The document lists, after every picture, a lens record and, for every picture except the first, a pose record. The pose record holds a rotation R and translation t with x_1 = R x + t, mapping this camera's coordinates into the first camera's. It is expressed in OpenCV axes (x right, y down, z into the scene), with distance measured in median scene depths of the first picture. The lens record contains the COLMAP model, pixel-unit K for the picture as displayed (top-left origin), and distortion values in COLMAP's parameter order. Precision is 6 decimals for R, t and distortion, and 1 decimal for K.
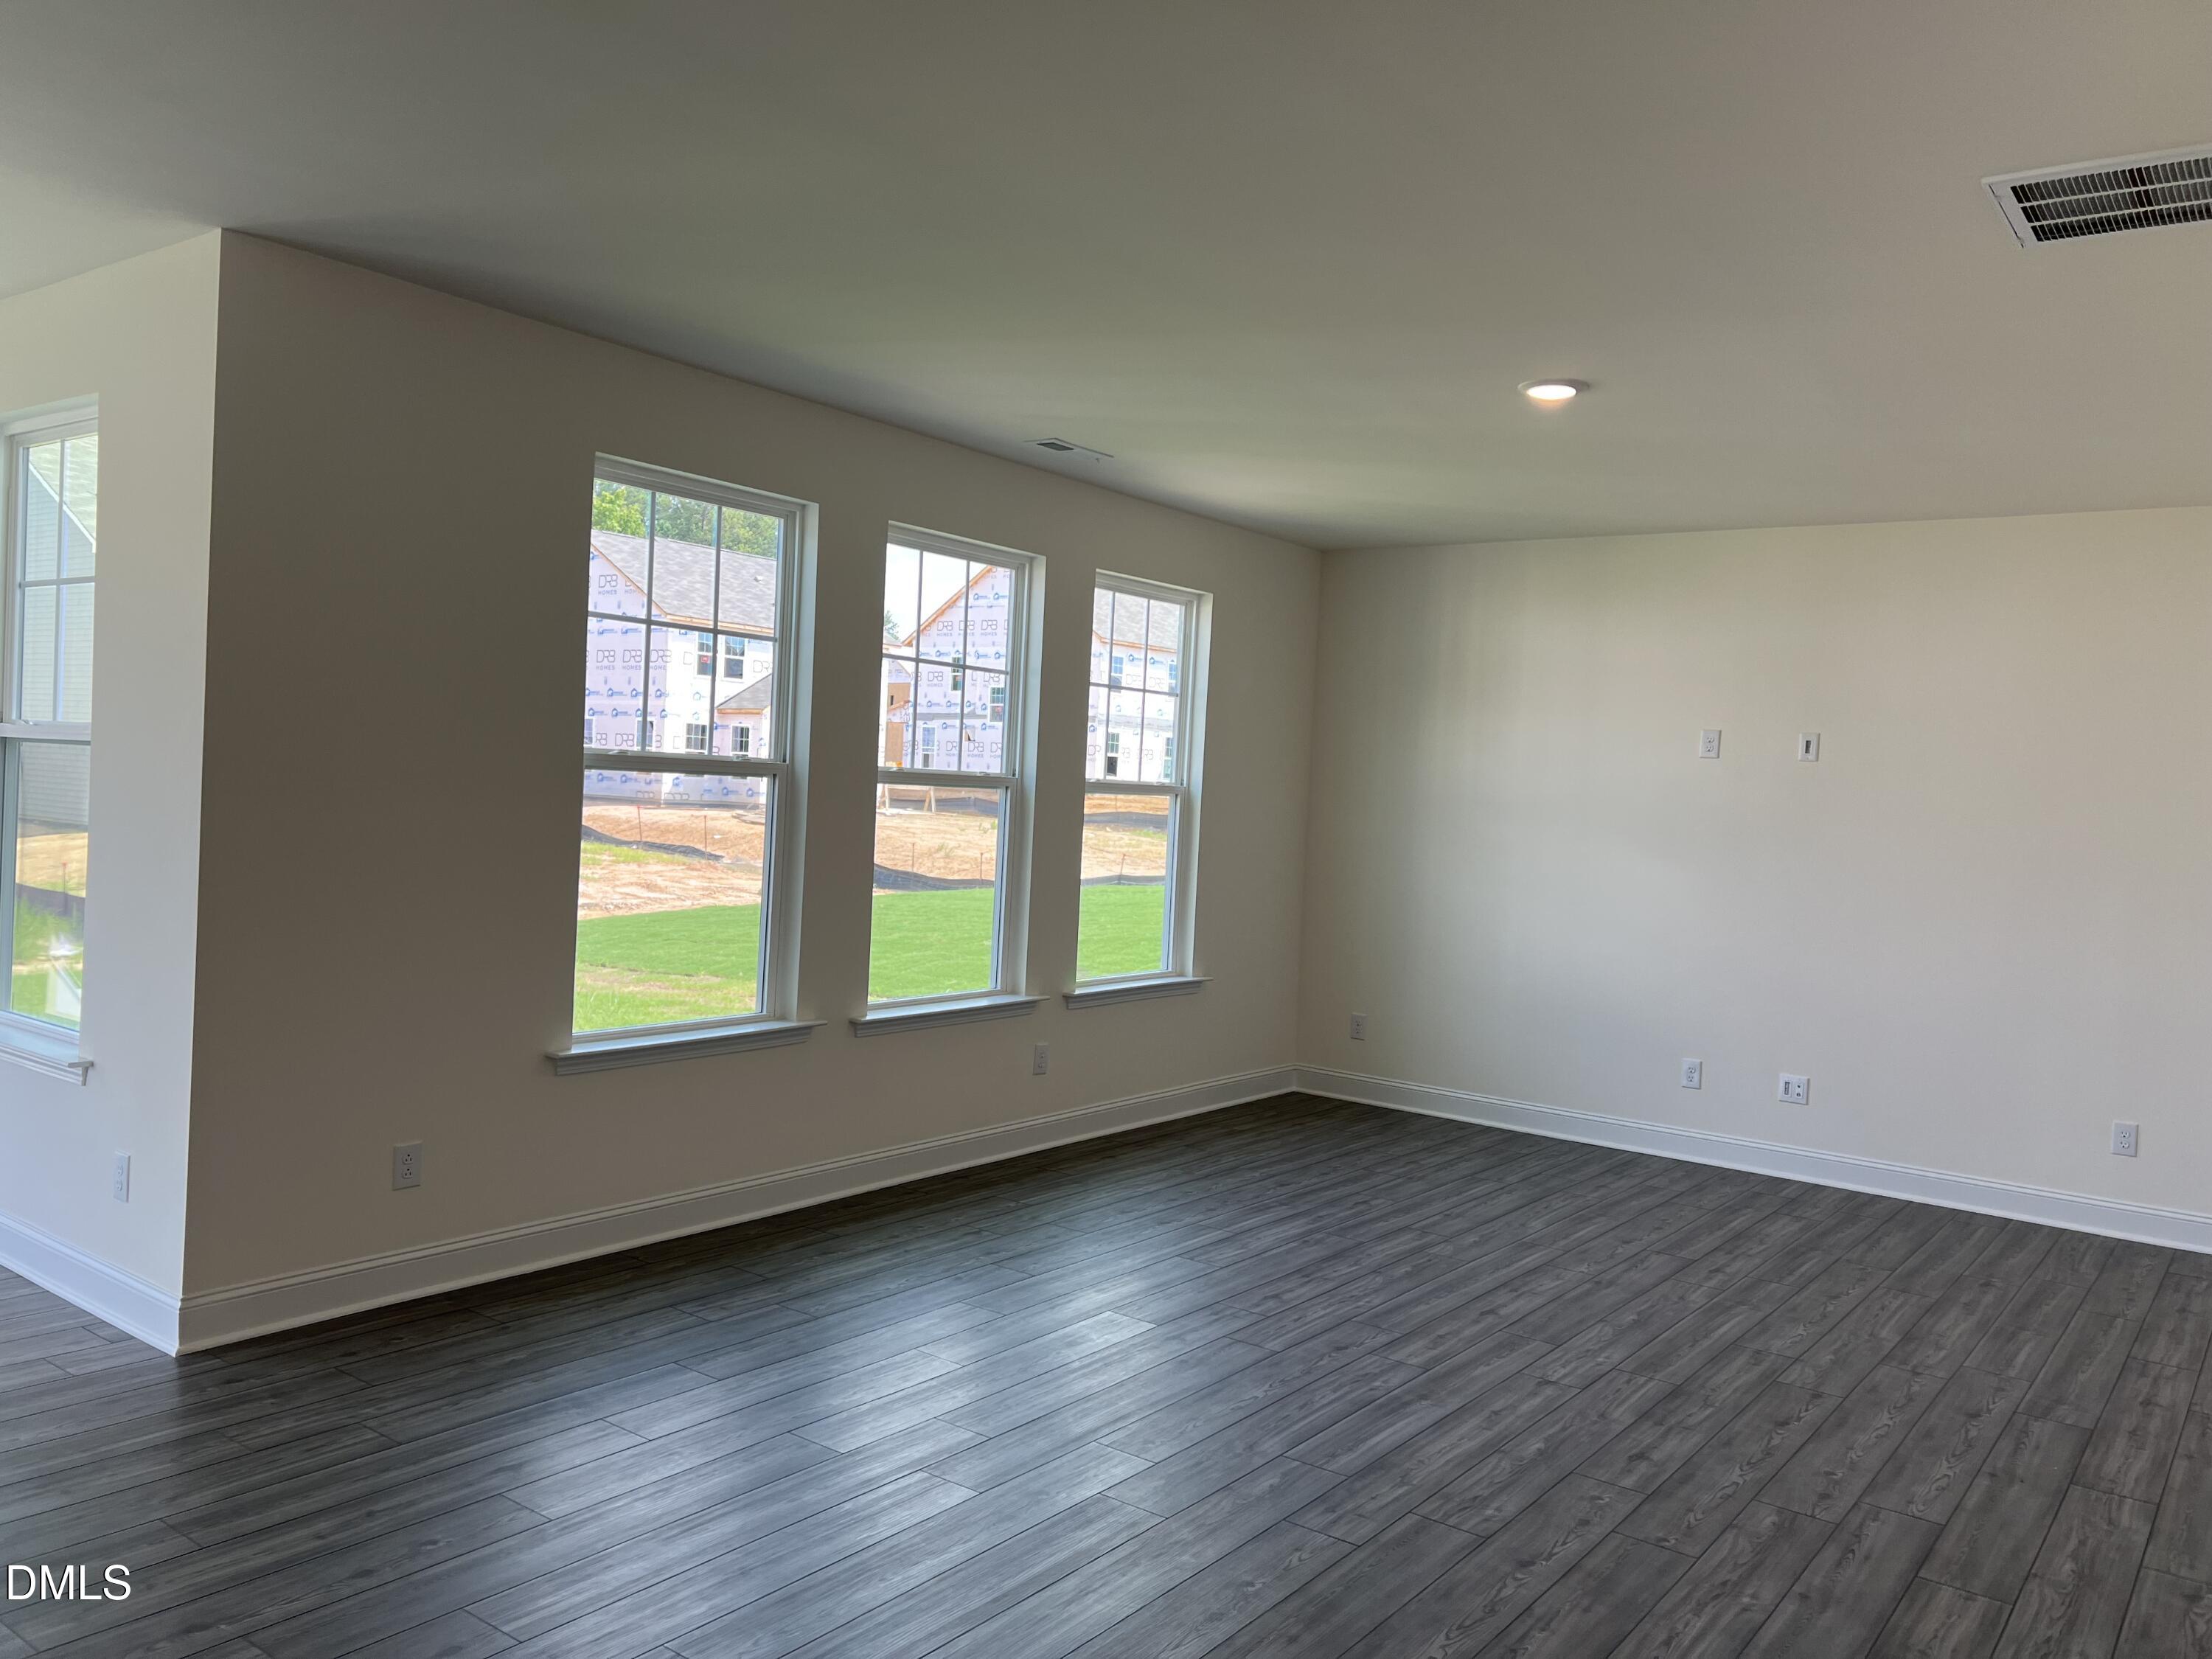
lens RADIAL K [[1686.5, 0, 1097.1], [0, 1686.5, 835.1], [0, 0, 1]] dist [0.056675, -0.054421]
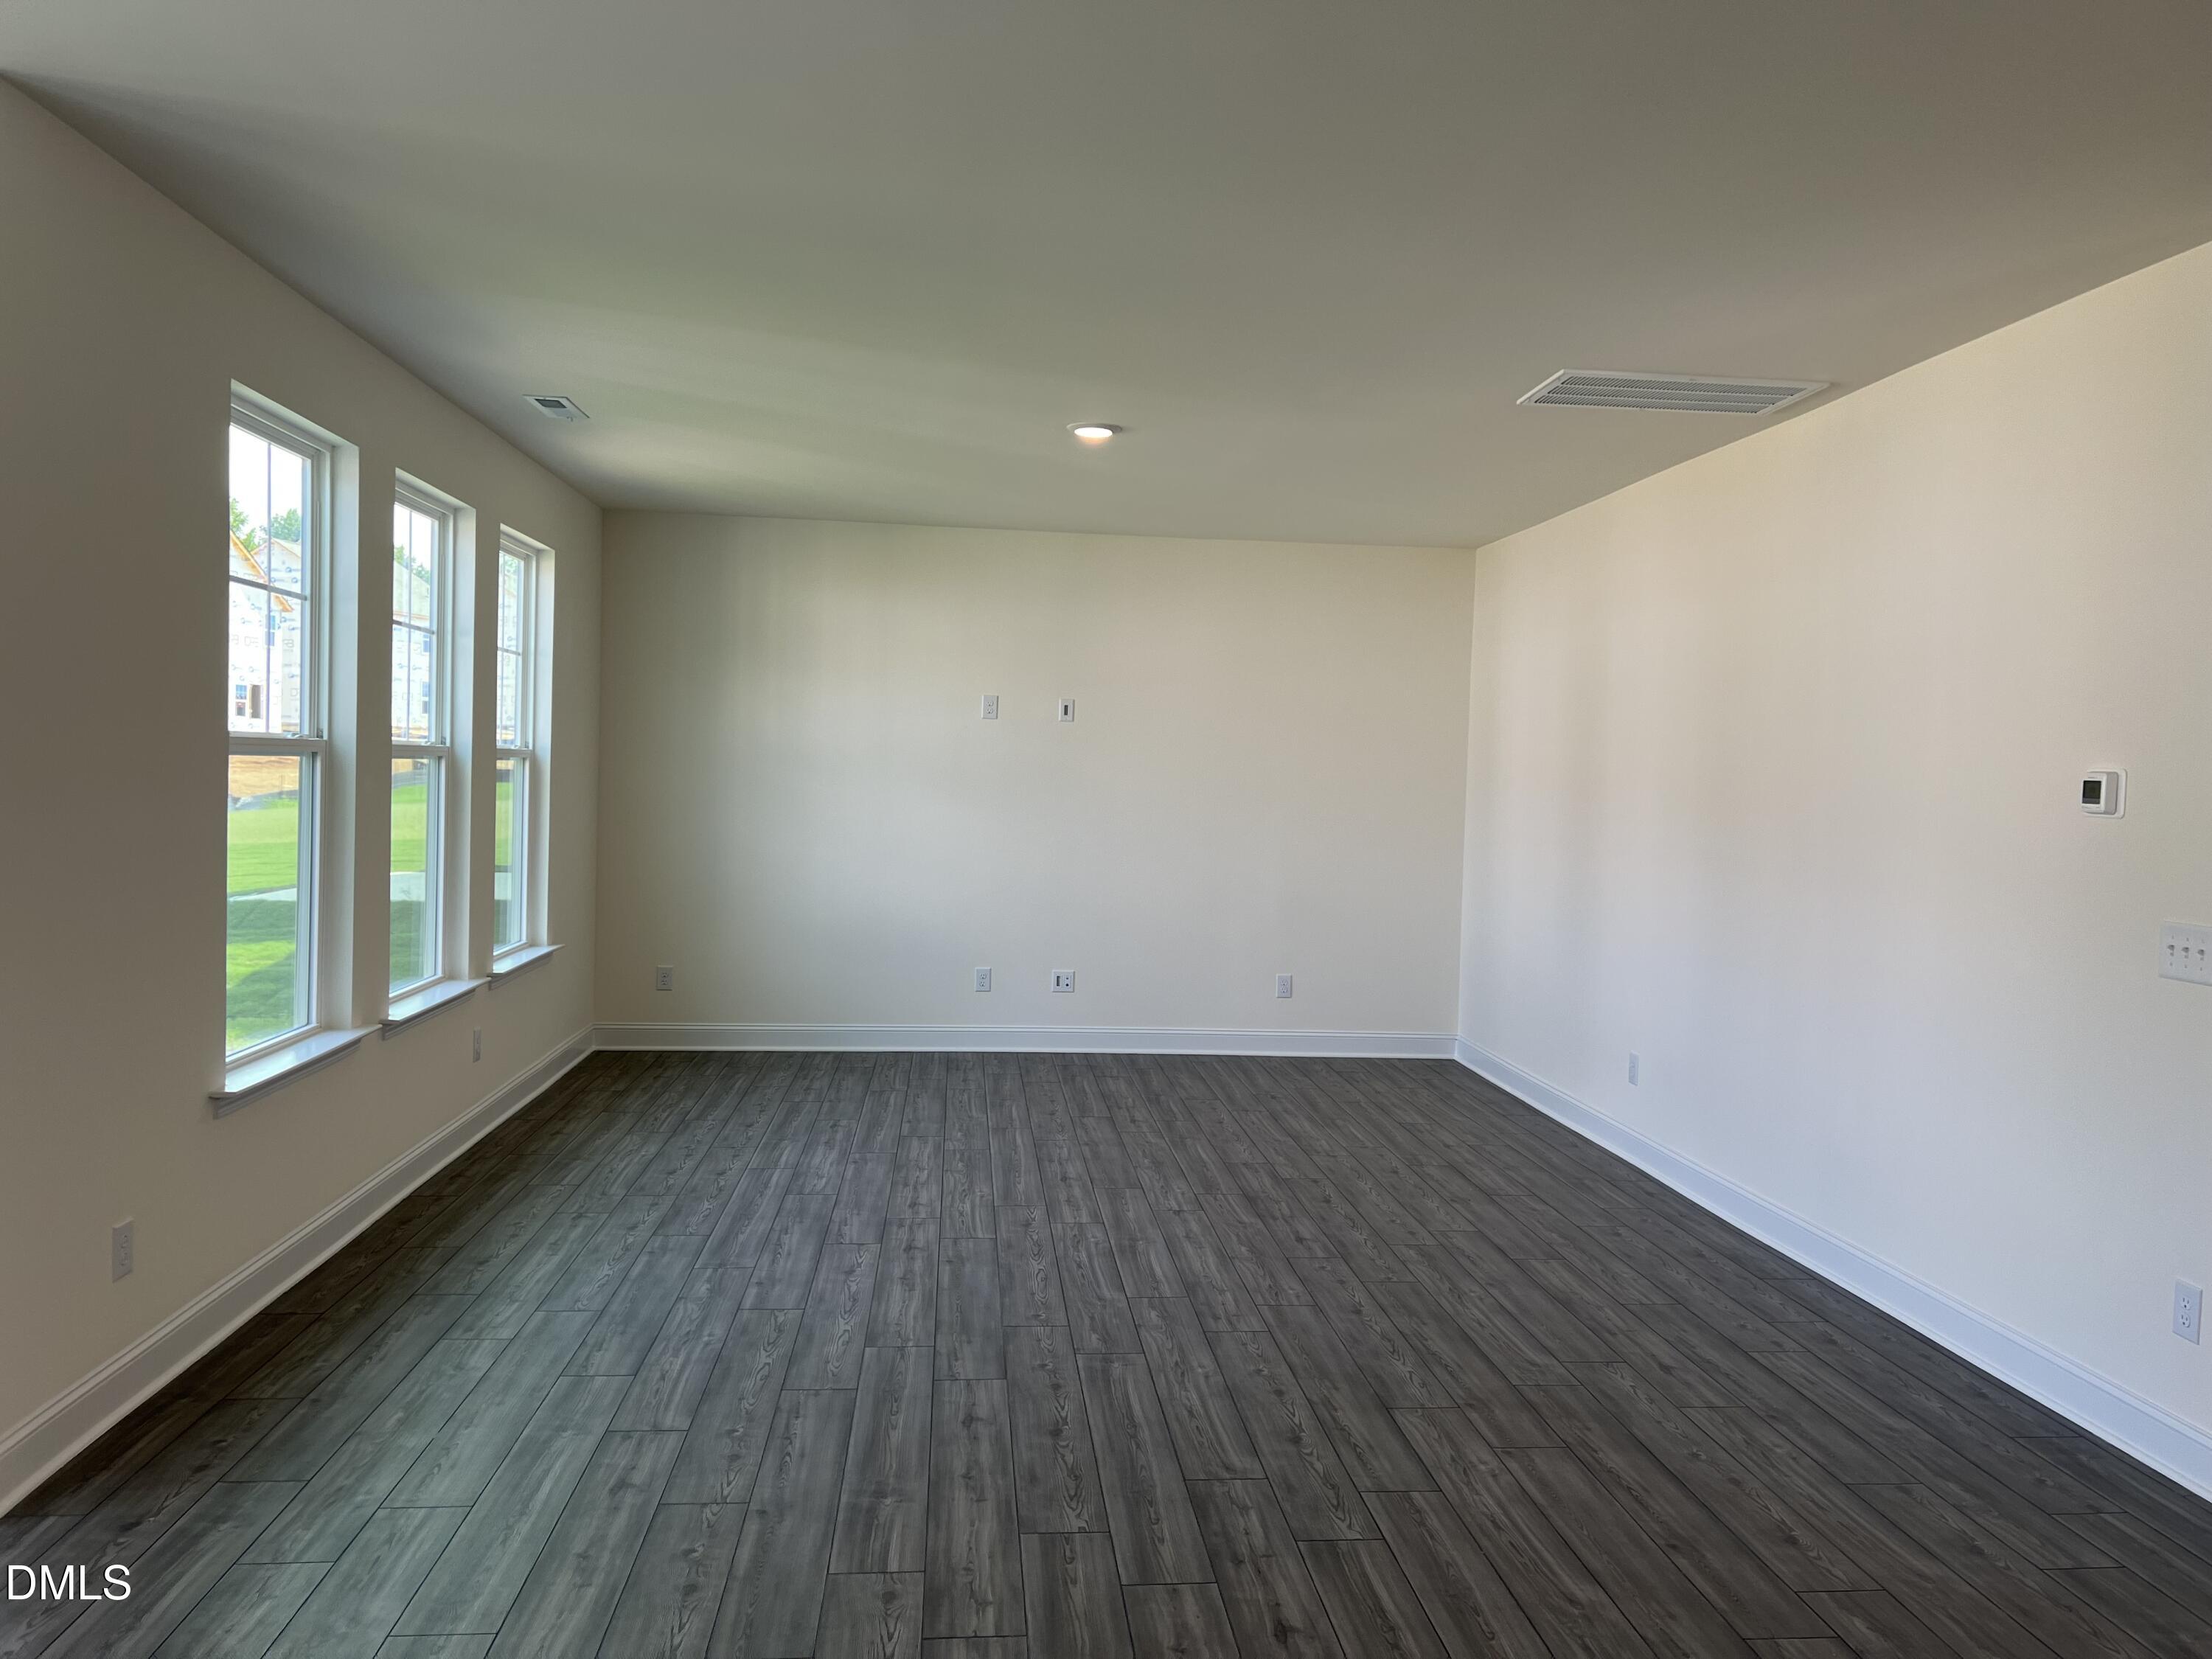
lens RADIAL K [[1686.5, 0, 1092.2], [0, 1686.5, 816.6], [0, 0, 1]] dist [0.056675, -0.054421]
pose [[0.751820, -0.053137, 0.657224, -0.562034], [0.038101, 0.998583, 0.037152, -0.026163], [-0.658267, -0.002891, 0.752779, 0.069312]]
